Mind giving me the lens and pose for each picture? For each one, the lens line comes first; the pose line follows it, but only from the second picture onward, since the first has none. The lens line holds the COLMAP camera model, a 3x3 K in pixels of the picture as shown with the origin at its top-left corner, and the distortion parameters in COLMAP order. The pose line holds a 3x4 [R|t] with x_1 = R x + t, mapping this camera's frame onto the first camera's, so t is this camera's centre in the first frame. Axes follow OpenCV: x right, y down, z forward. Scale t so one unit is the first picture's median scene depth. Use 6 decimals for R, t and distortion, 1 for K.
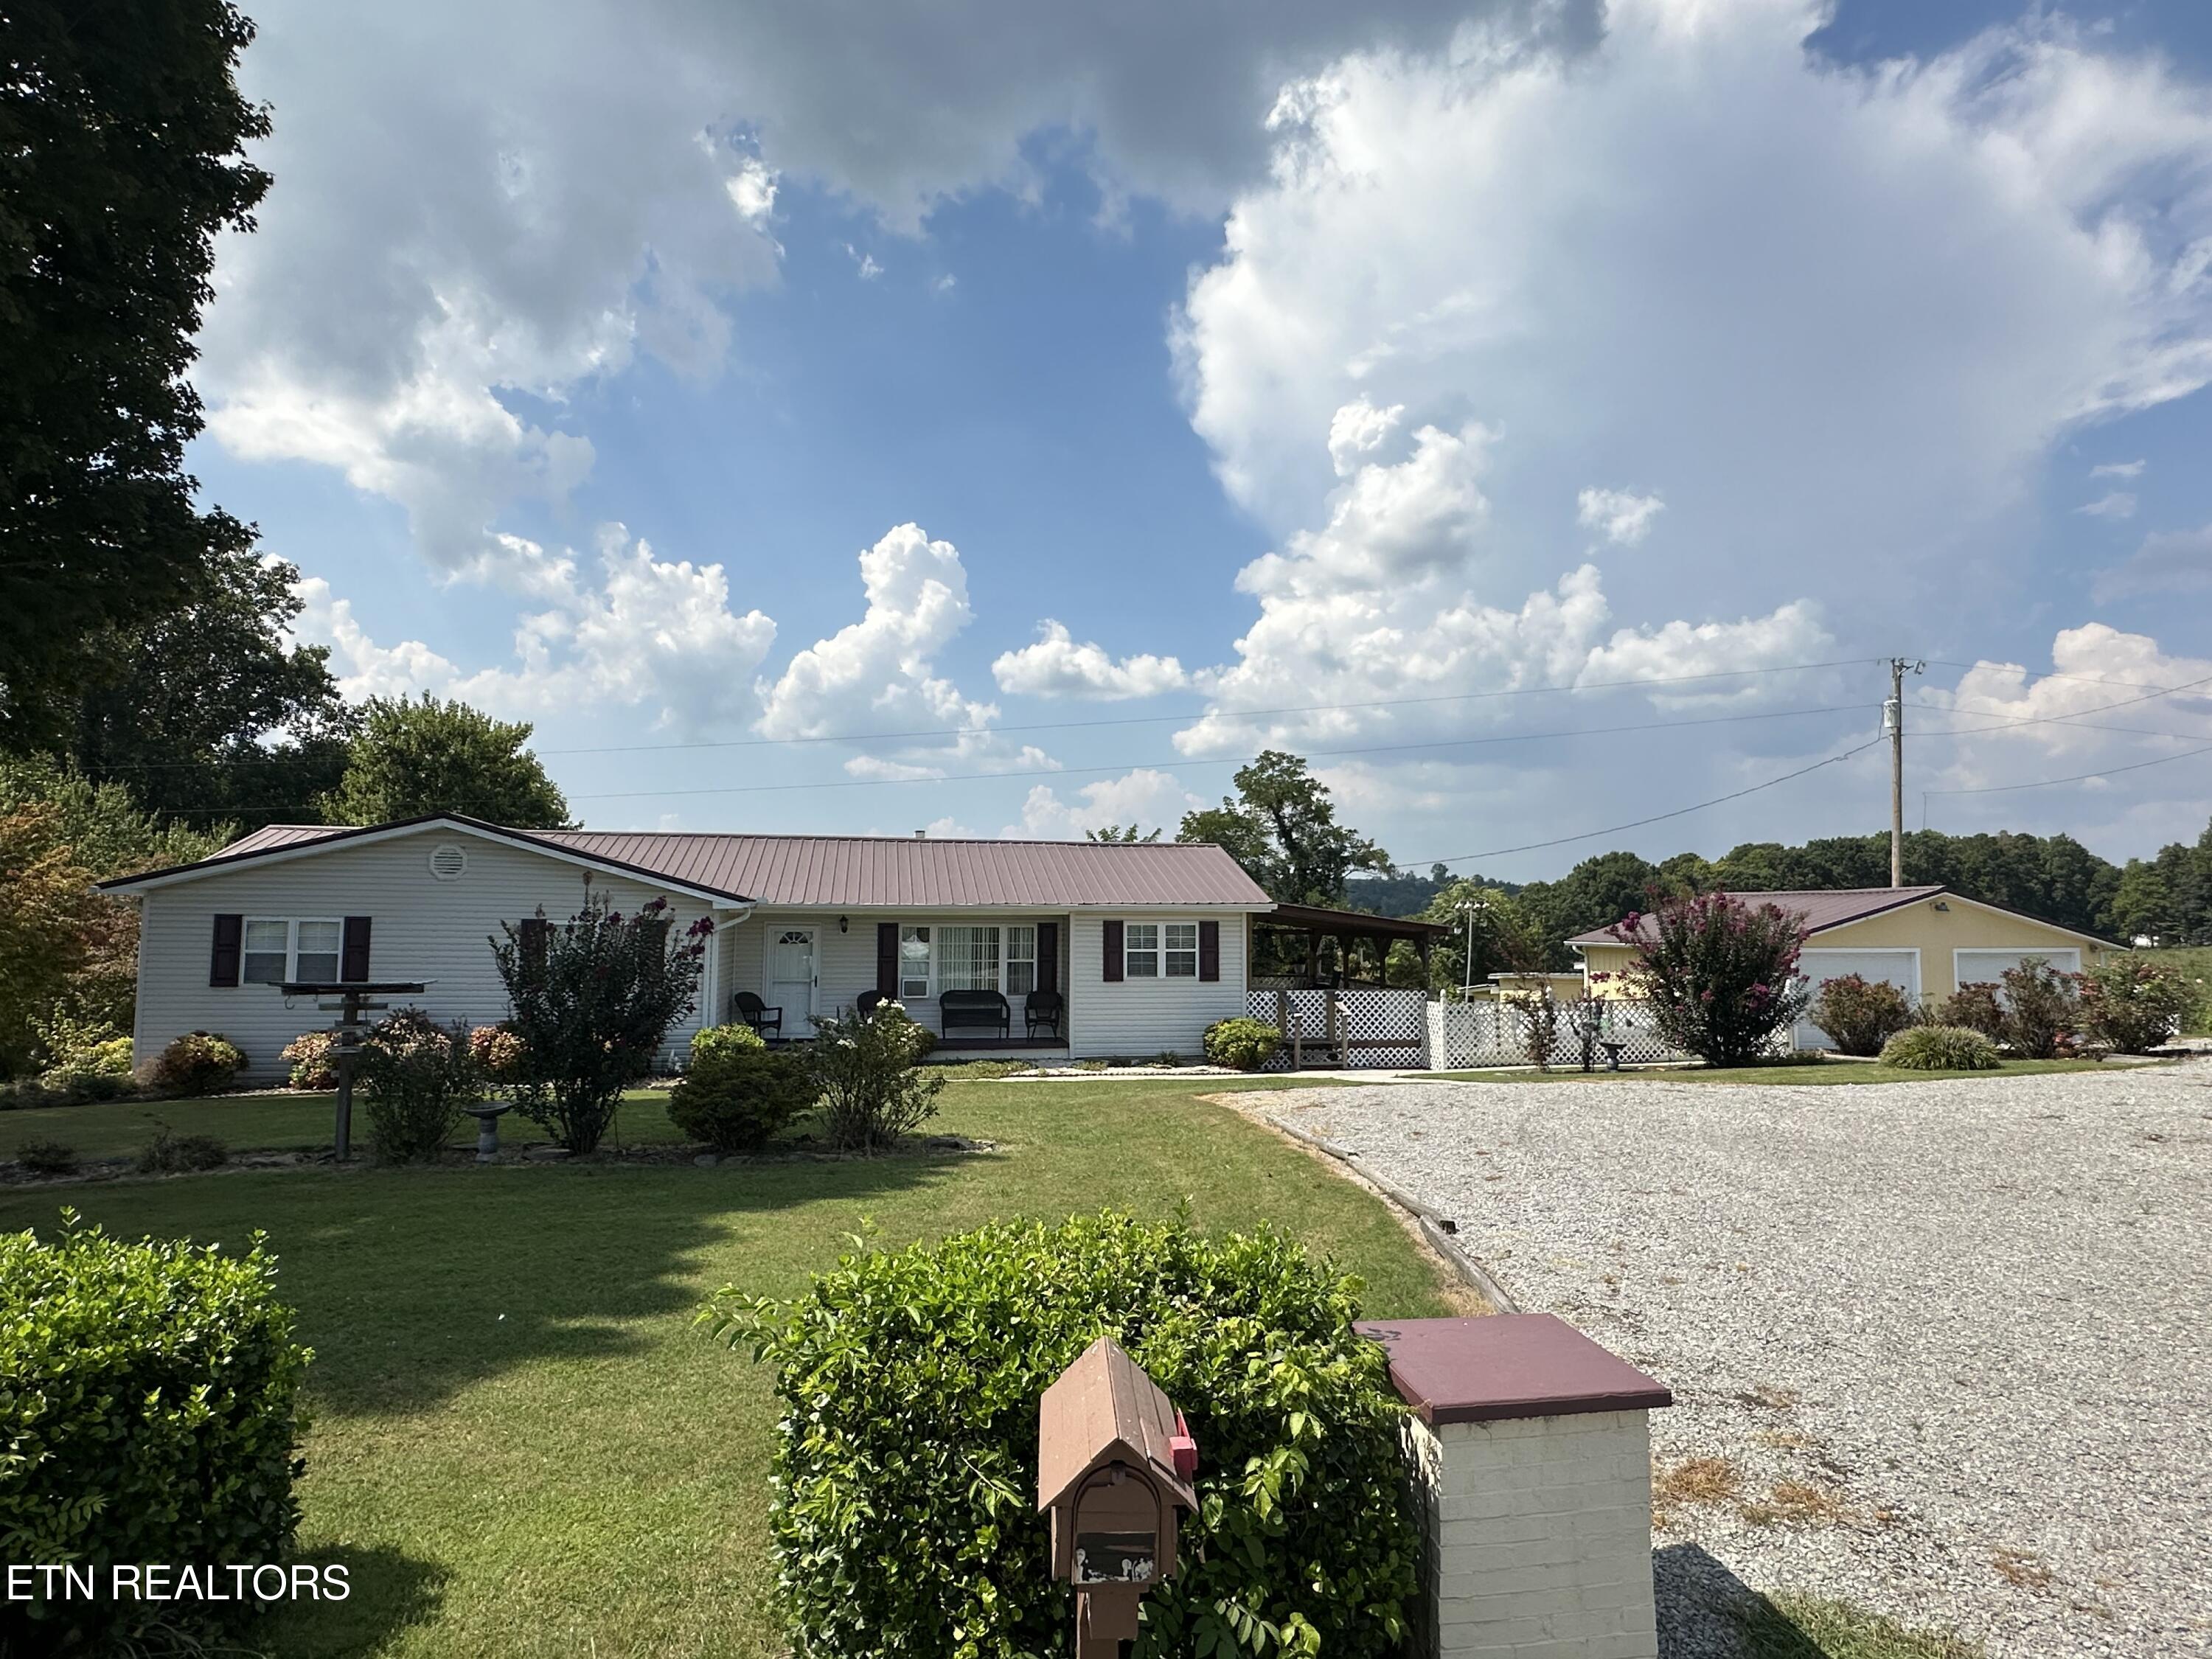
lens RADIAL K [[1220.1, 0, 1102.5], [0, 1220.1, 829.2], [0, 0, 1]] dist [0.000757, -0.003985]
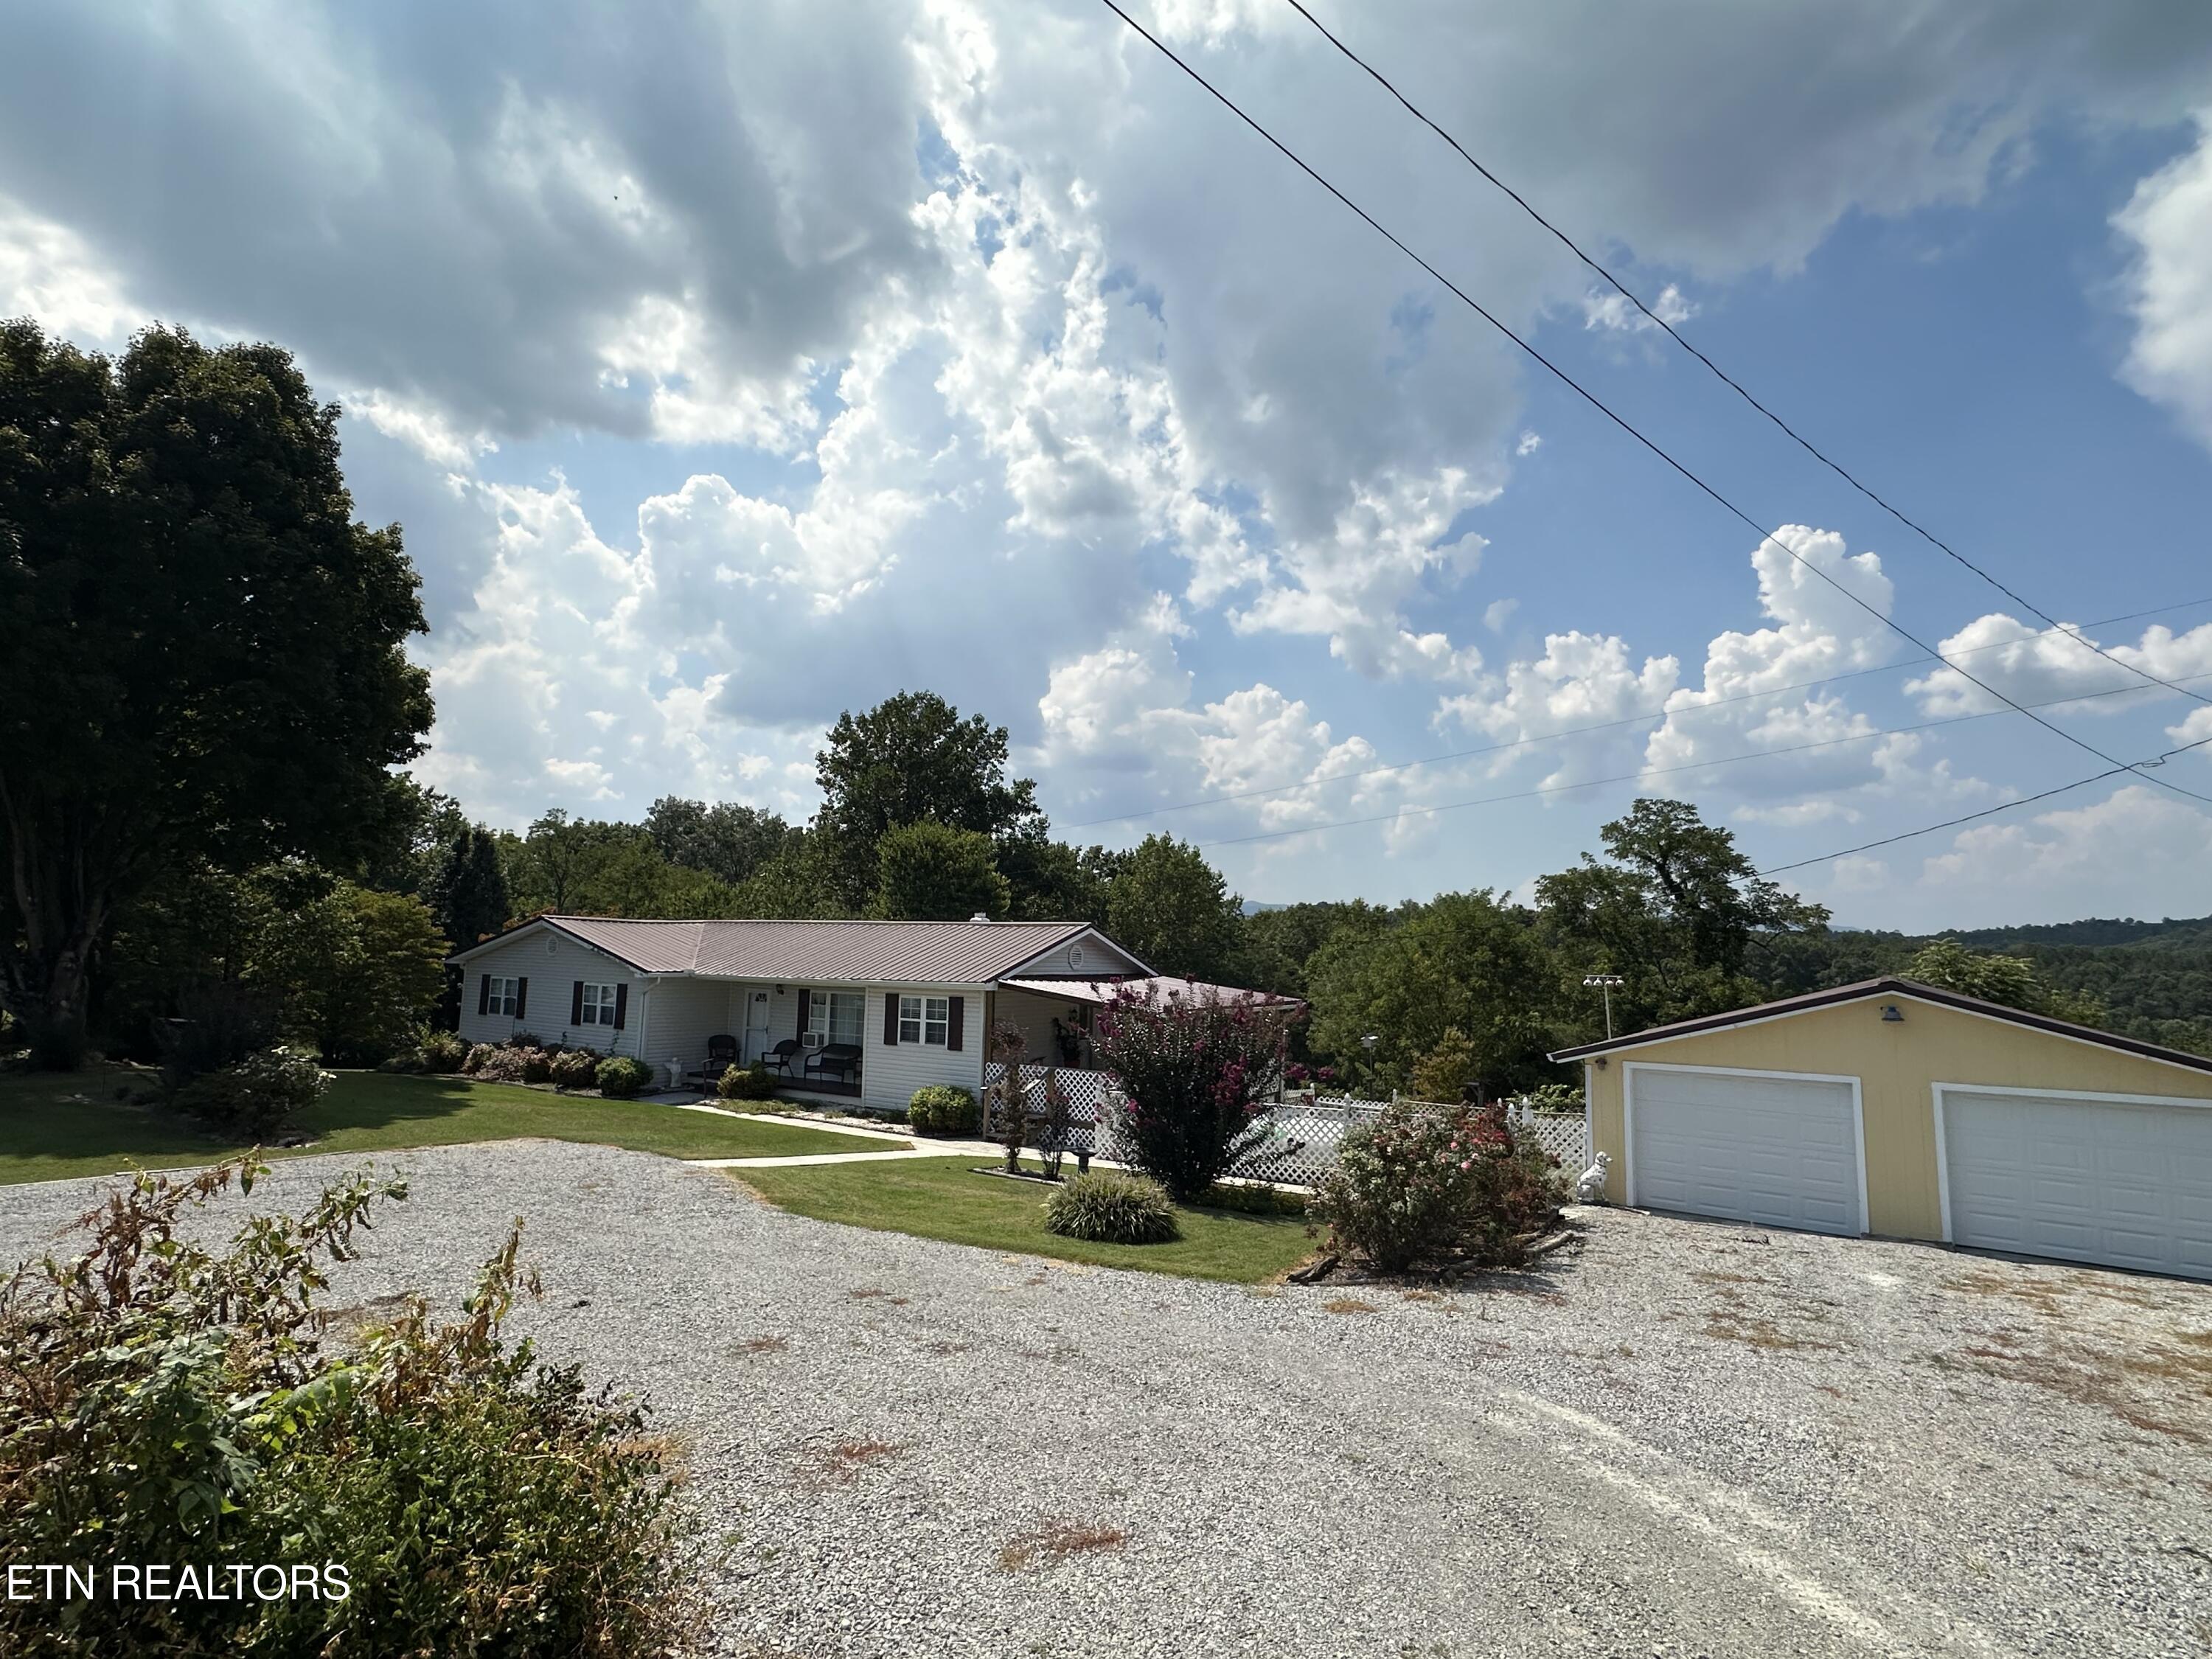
lens RADIAL K [[1060.2, 0, 1115.2], [0, 1060.2, 832.8], [0, 0, 1]] dist [-0.000835, 0.000717]
pose [[0.743421, -0.066222, -0.665538, 0.868297], [0.034047, 0.997543, -0.061226, -0.010520], [0.667957, 0.022857, 0.743849, 0.371621]]
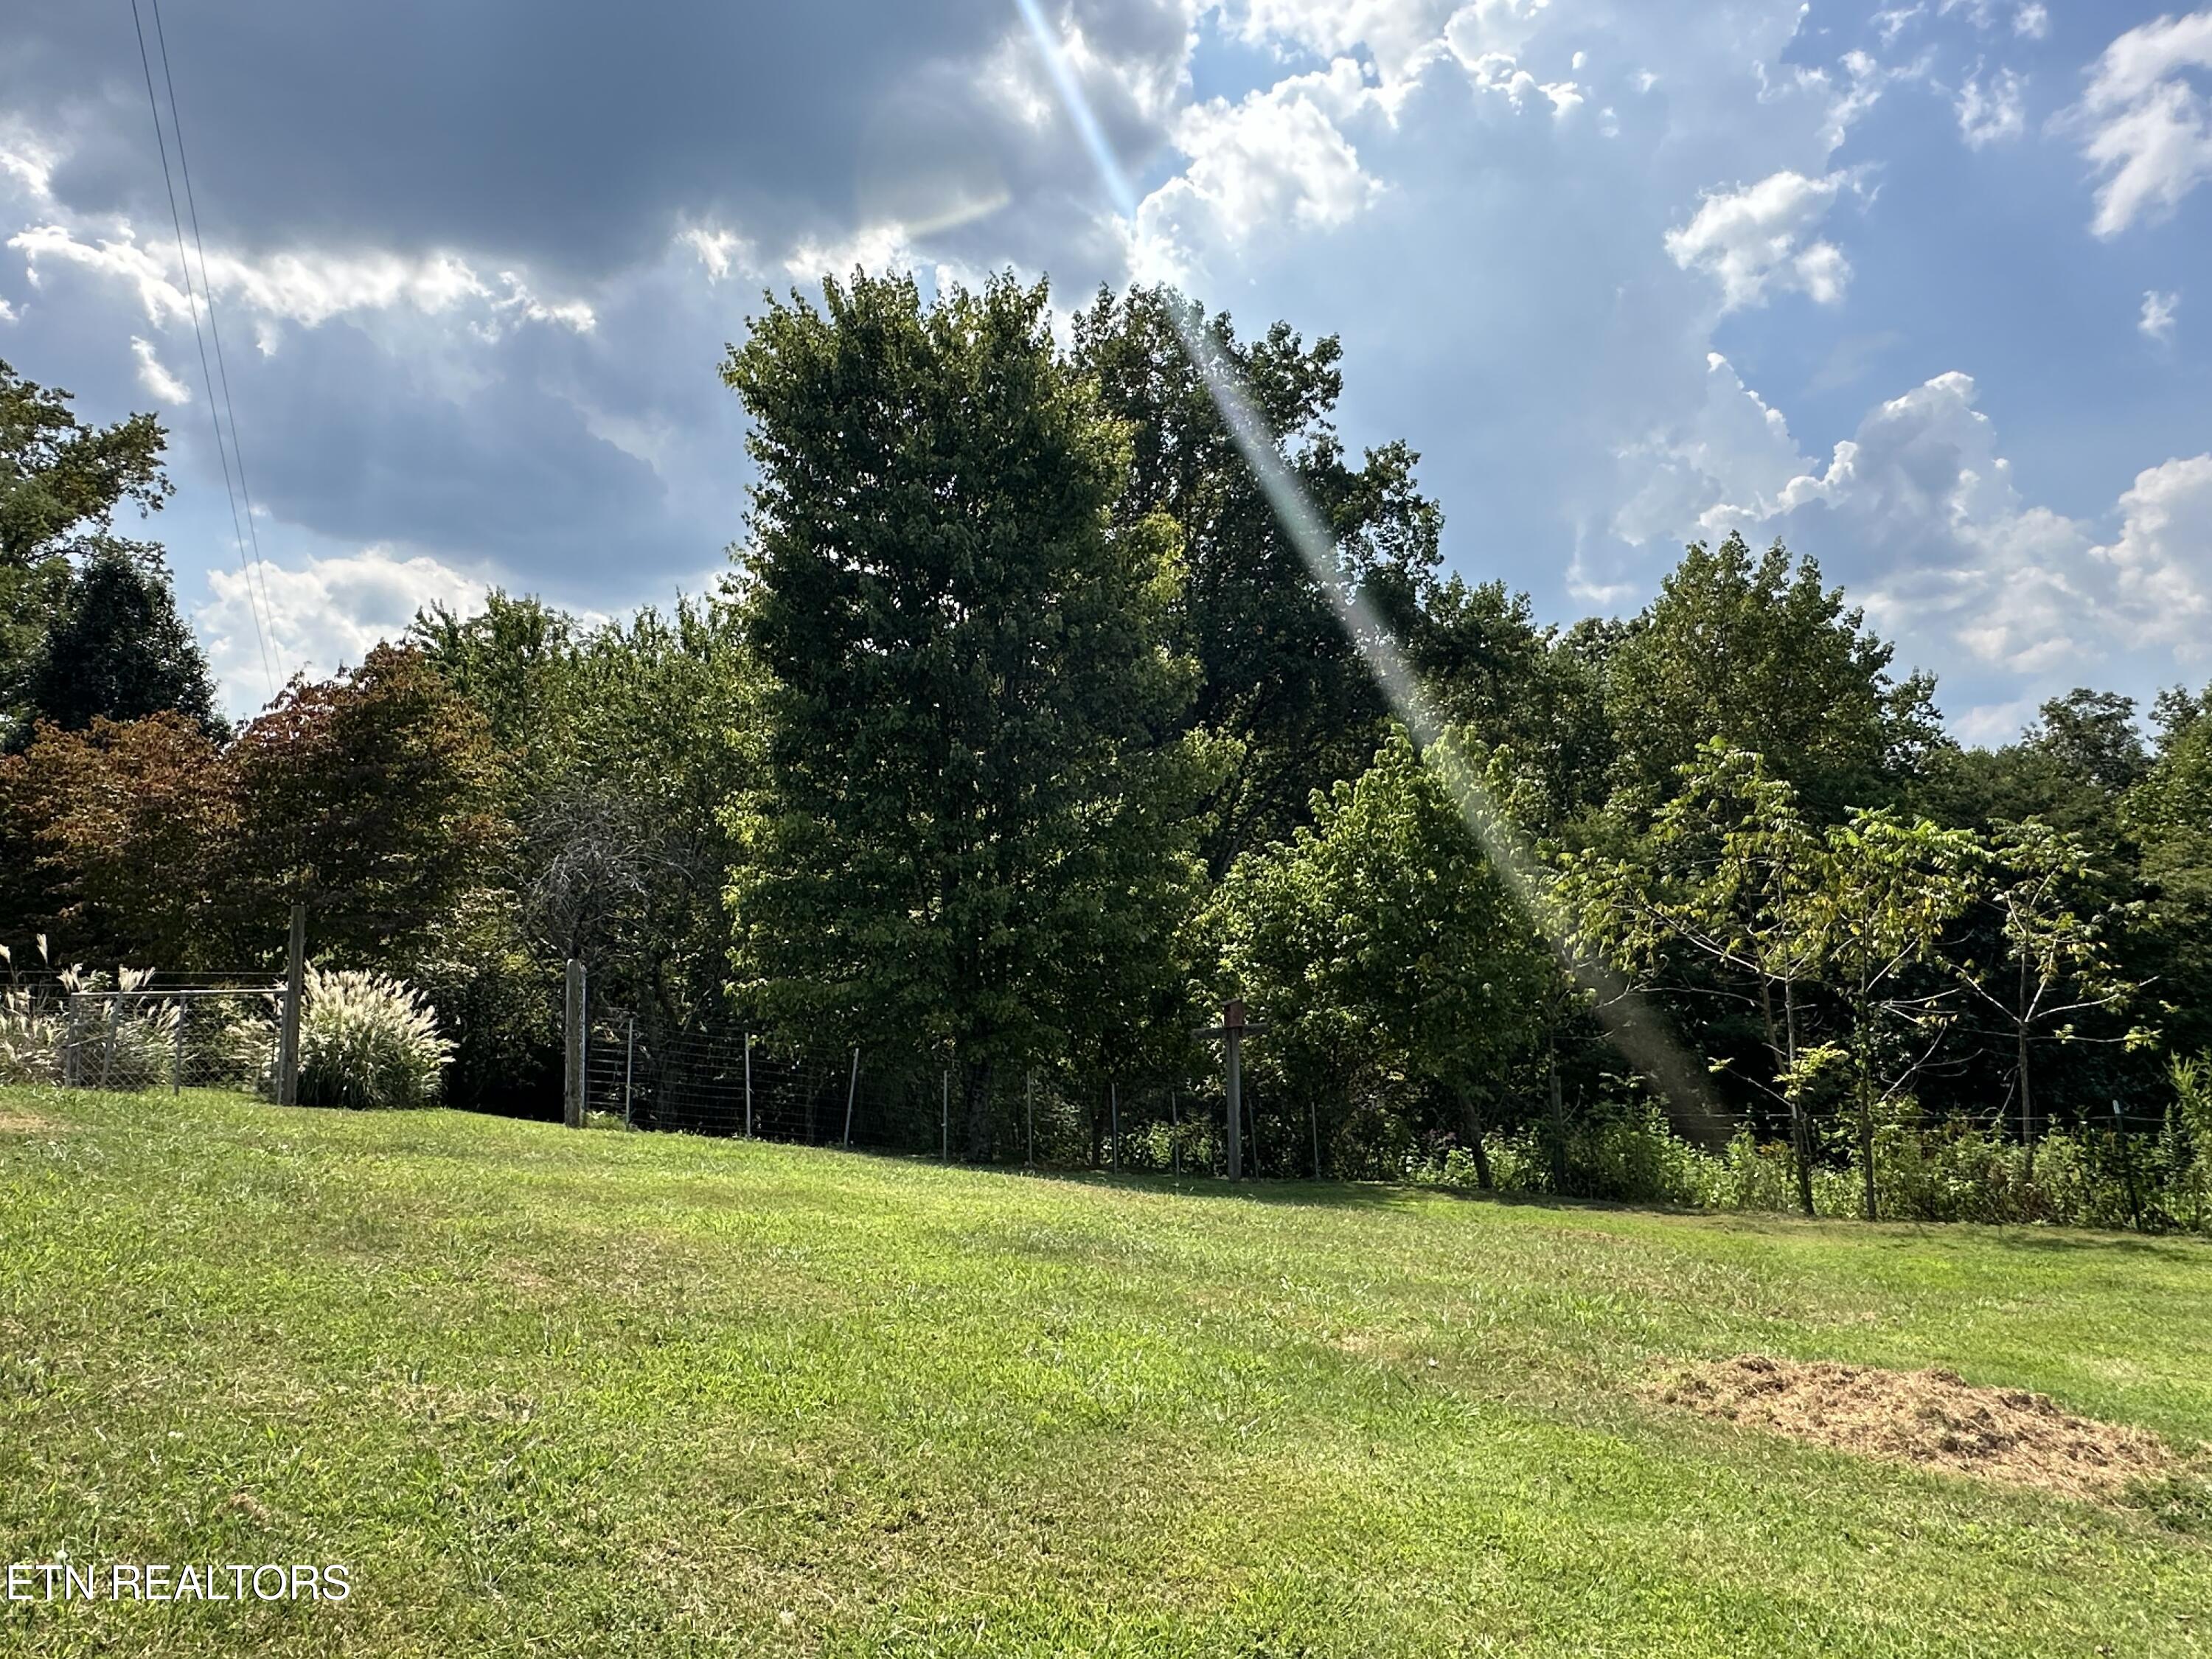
lens RADIAL K [[1396.9, 0, 1126.4], [0, 1396.9, 844.2], [0, 0, 1]] dist [0.011589, 0.000989]
pose [[0.425834, -0.080802, -0.901186, -0.023766], [0.103446, 0.993821, -0.040227, 0.284102], [0.898868, -0.076094, 0.431561, 1.535990]]
